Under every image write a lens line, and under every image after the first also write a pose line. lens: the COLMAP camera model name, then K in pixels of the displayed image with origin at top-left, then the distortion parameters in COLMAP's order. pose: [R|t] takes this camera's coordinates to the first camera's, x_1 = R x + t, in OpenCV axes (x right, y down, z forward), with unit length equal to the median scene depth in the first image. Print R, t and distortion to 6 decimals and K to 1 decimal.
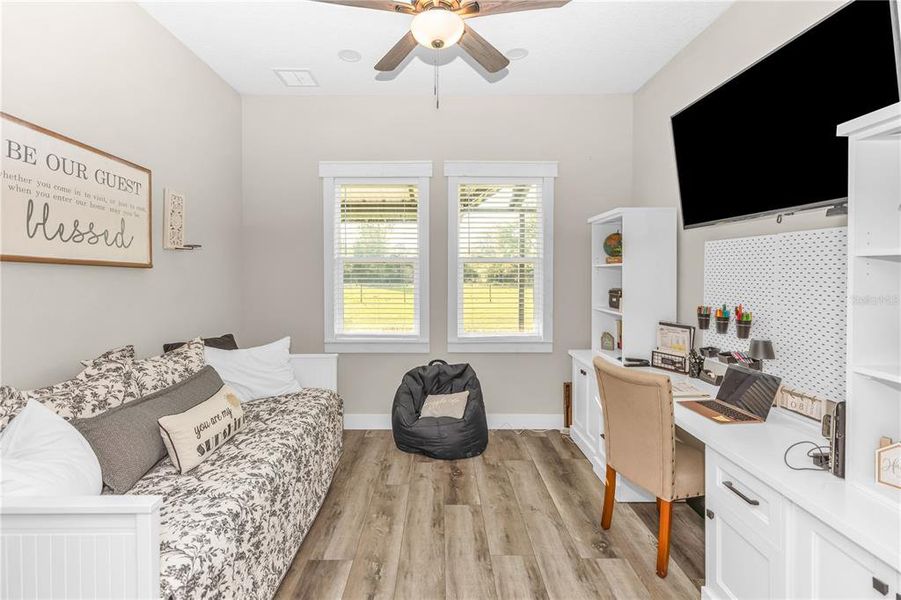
lens RADIAL K [[408.6, 0, 446.3], [0, 408.6, 289.1], [0, 0, 1]] dist [0.001095, 0.000077]
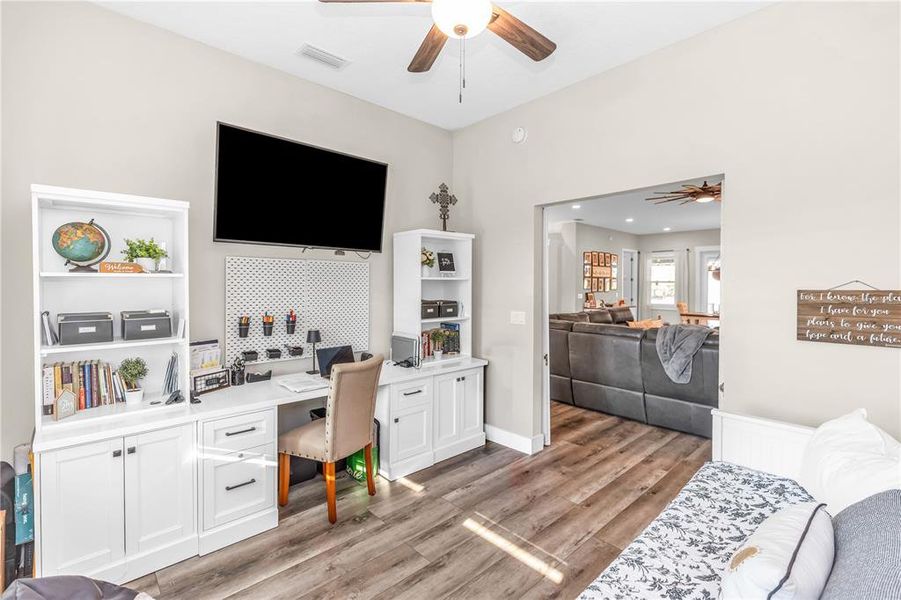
lens RADIAL K [[408.6, 0, 446.3], [0, 408.6, 289.1], [0, 0, 1]] dist [0.001095, 0.000077]
pose [[-0.671818, -0.011838, 0.740622, -0.602394], [0.028269, 0.998734, 0.041606, -0.066797], [-0.740177, 0.048888, -0.670633, 1.467873]]
